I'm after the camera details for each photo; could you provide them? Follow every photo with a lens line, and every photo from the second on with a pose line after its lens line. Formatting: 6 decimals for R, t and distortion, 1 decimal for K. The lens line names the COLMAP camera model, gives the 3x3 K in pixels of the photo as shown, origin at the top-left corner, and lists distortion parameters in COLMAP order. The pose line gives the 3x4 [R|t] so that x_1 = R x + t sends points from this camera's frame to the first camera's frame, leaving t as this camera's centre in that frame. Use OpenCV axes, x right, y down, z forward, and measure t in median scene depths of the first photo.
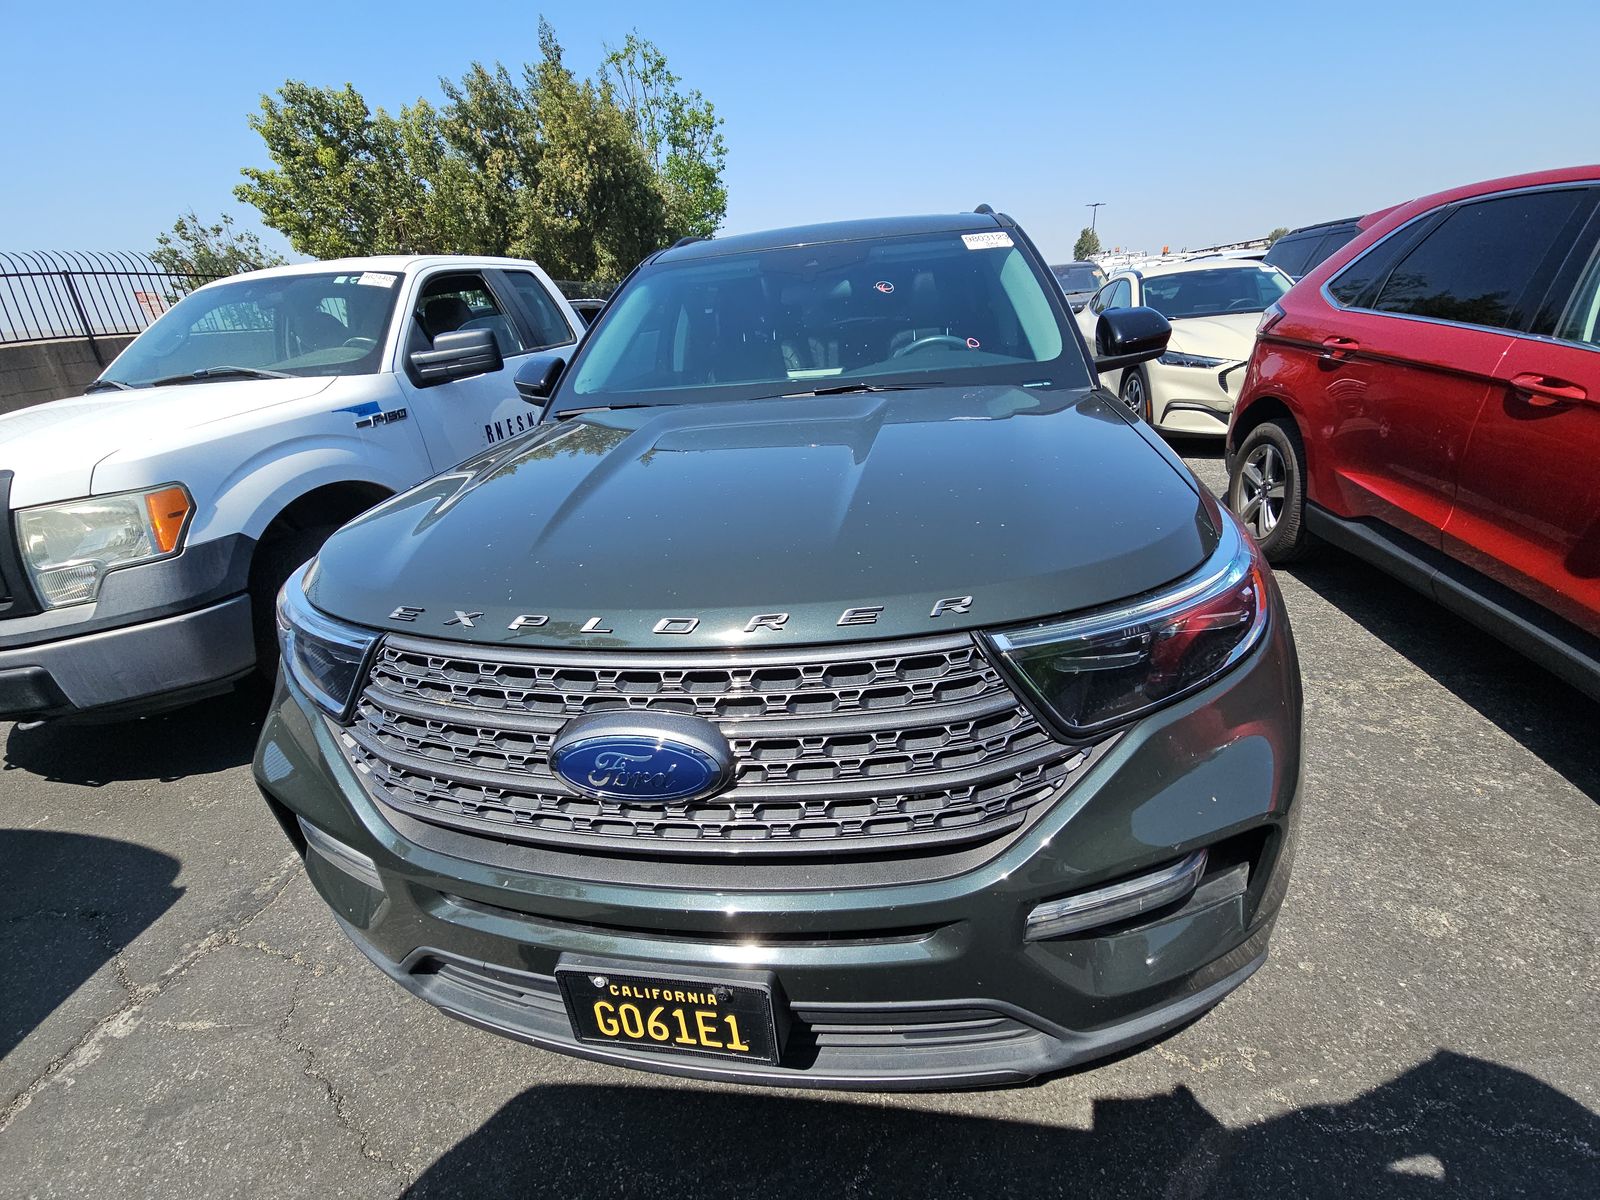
lens RADIAL K [[641.8, 0, 800.0], [0, 641.8, 600.0], [0, 0, 1]] dist [0.022753, -0.016330]
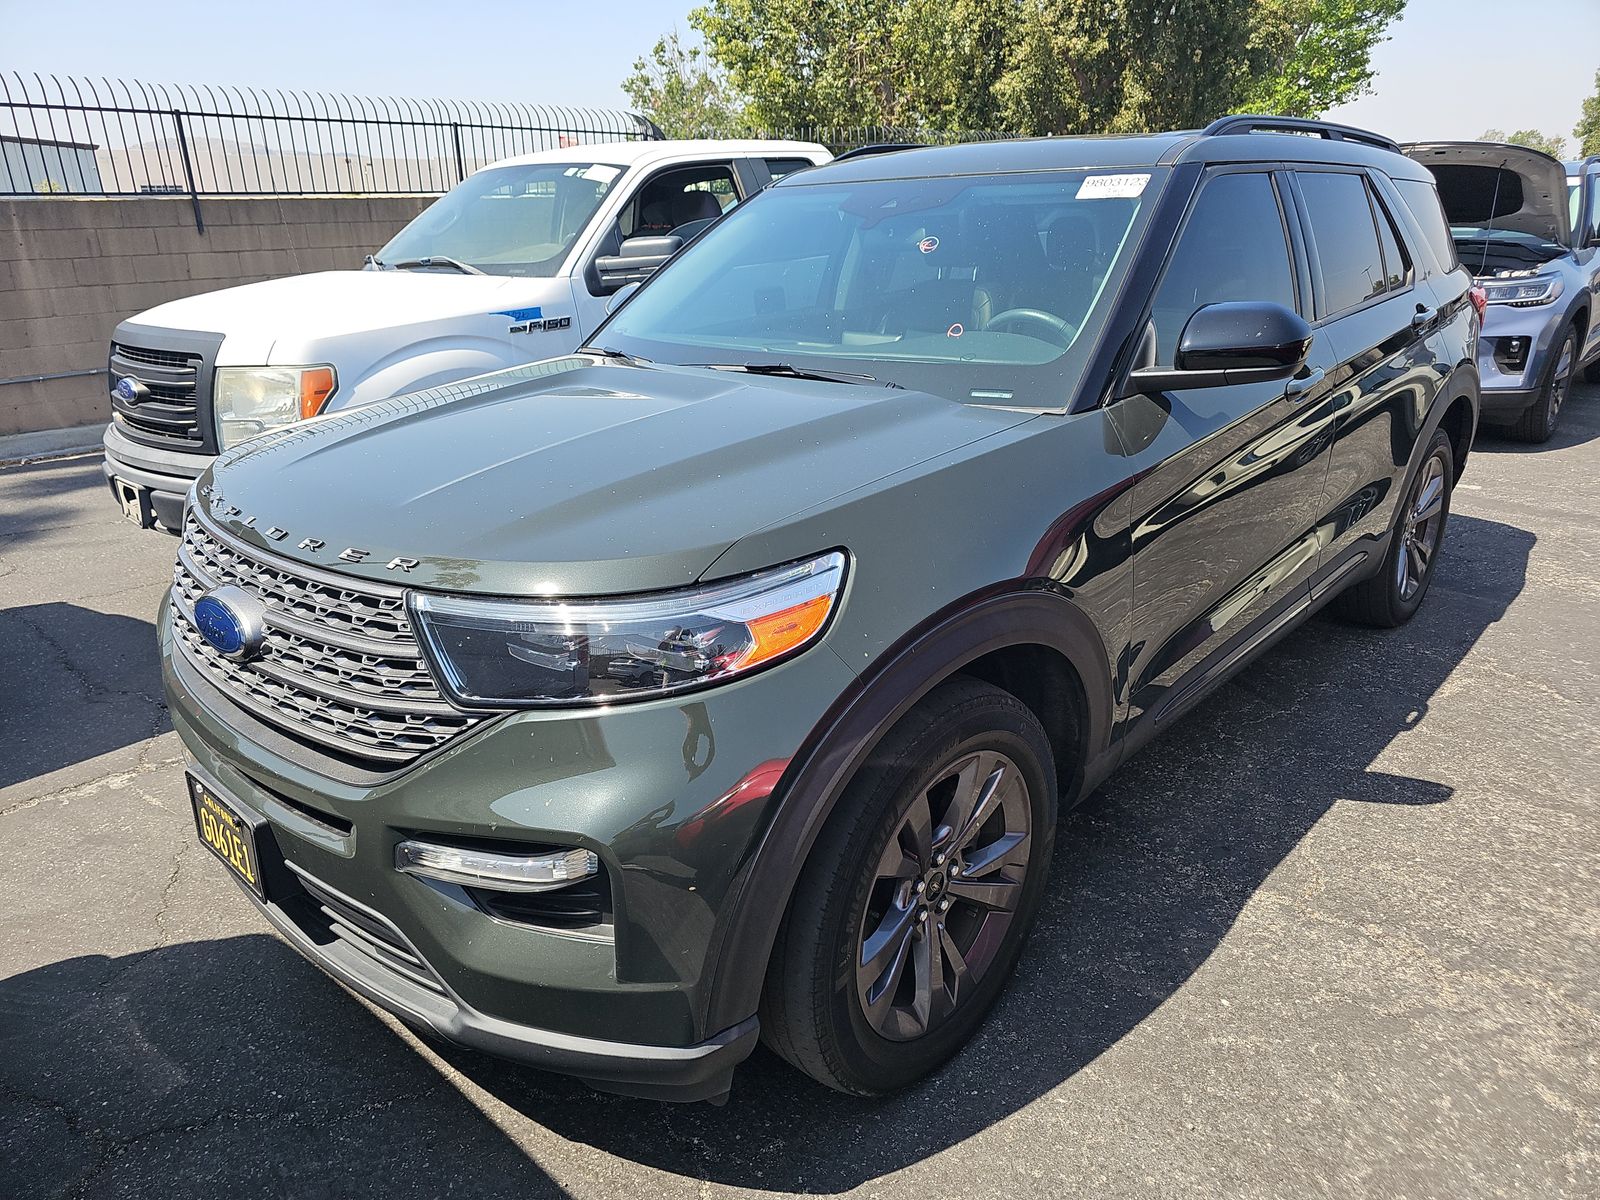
lens RADIAL K [[1055.2, 0, 800.0], [0, 1055.2, 600.0], [0, 0, 1]] dist [0.040005, -0.033408]
pose [[0.828300, 0.245828, -0.503476, 0.499831], [-0.263271, 0.963991, 0.037556, -0.052211], [0.494578, 0.101443, 0.863193, -0.088260]]
